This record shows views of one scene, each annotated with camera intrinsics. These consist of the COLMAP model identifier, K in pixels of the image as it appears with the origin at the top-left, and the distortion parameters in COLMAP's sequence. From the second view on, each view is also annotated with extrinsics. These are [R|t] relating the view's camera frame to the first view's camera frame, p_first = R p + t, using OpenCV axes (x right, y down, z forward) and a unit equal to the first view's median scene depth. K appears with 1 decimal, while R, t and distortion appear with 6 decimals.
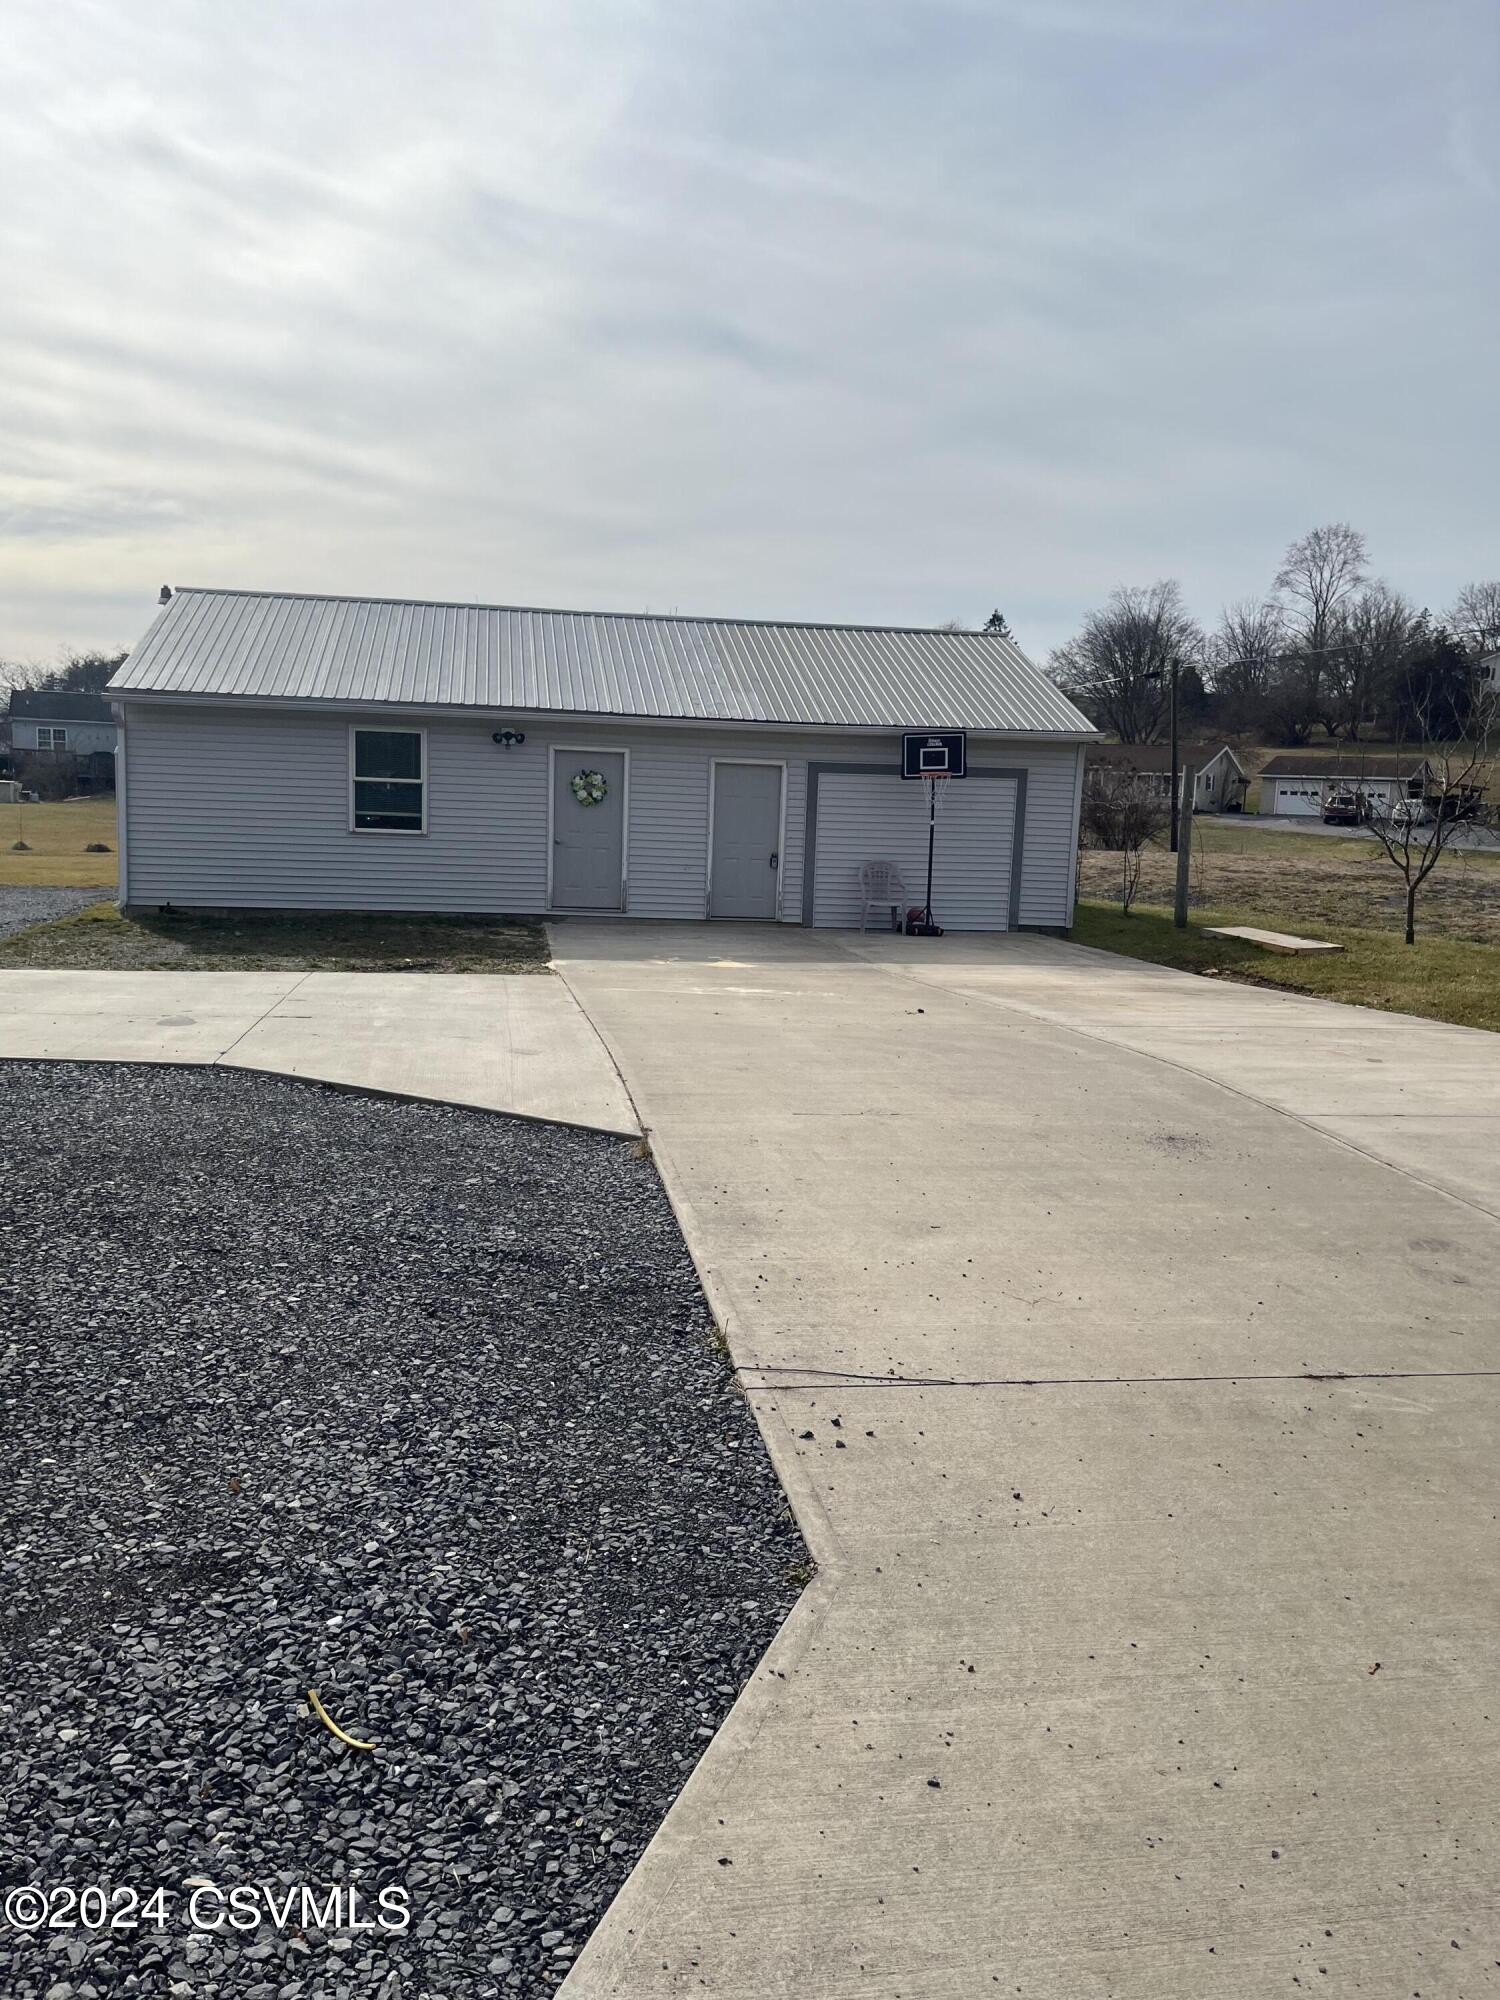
lens RADIAL K [[1526.1, 0, 760.9], [0, 1526.1, 1035.2], [0, 0, 1]] dist [0.075144, -0.115076]
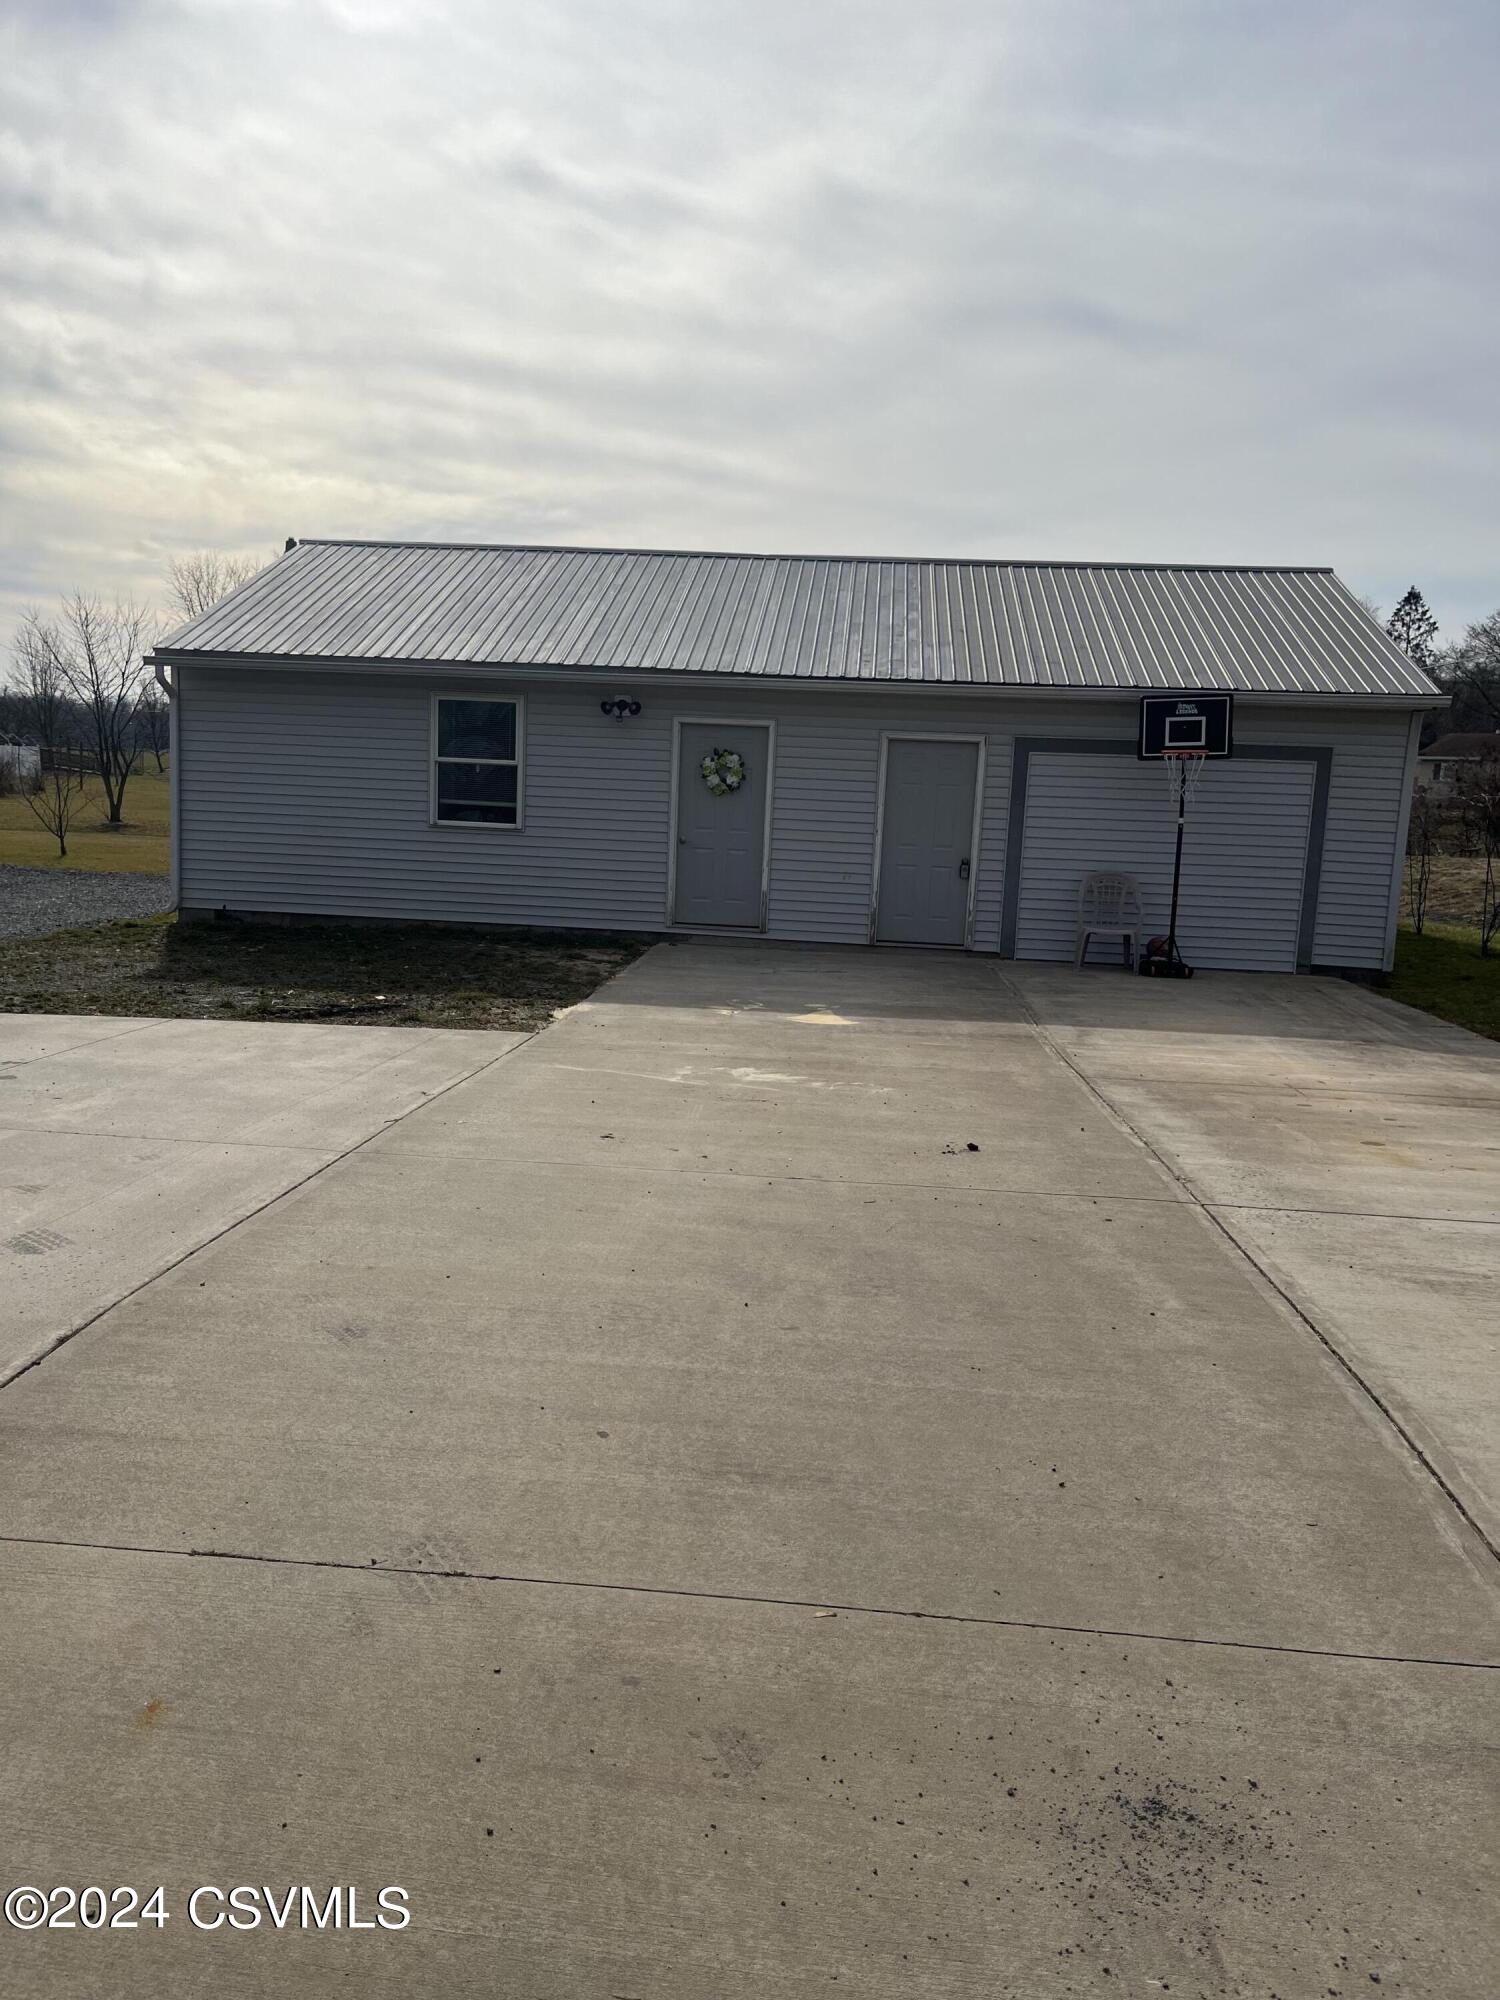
lens RADIAL K [[1524.1, 0, 750.0], [0, 1524.1, 1000.0], [0, 0, 1]] dist [0.084085, -0.264947]
pose [[0.968732, 0.040187, -0.244833, 0.094352], [-0.045349, 0.998851, -0.015484, -0.034152], [0.243929, 0.026103, 0.969442, 0.253571]]
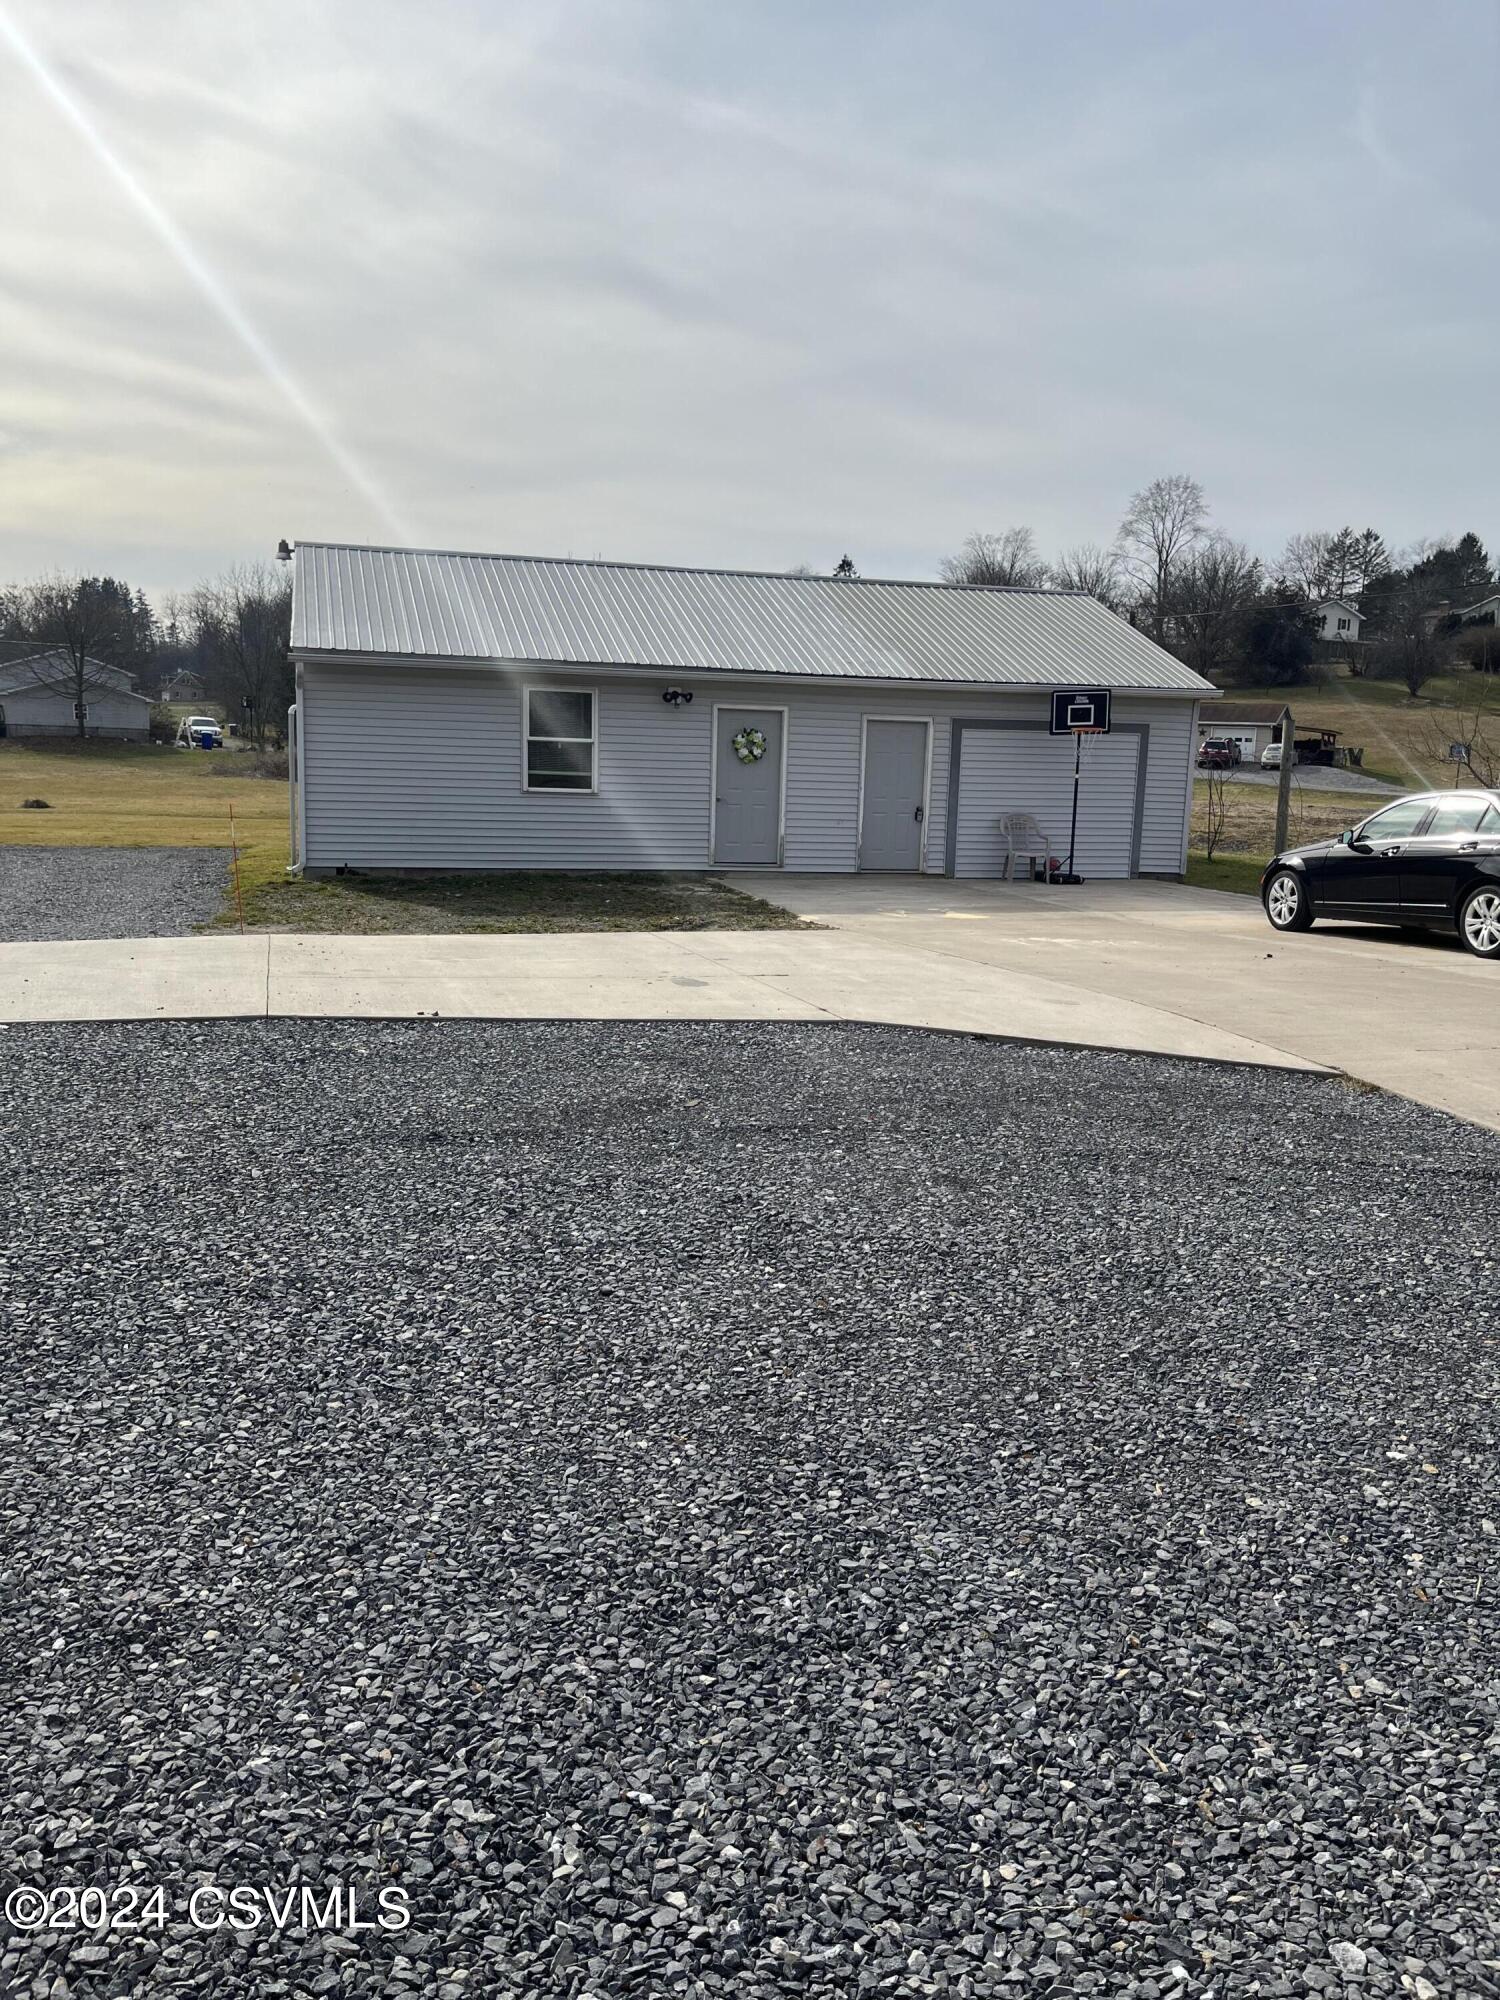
lens RADIAL K [[1526.1, 0, 760.9], [0, 1526.1, 1035.2], [0, 0, 1]] dist [0.075144, -0.115076]
pose [[0.992519, -0.028152, 0.118798, -0.230270], [0.023960, 0.999044, 0.036570, -0.004838], [-0.119714, -0.033450, 0.992245, -0.025033]]
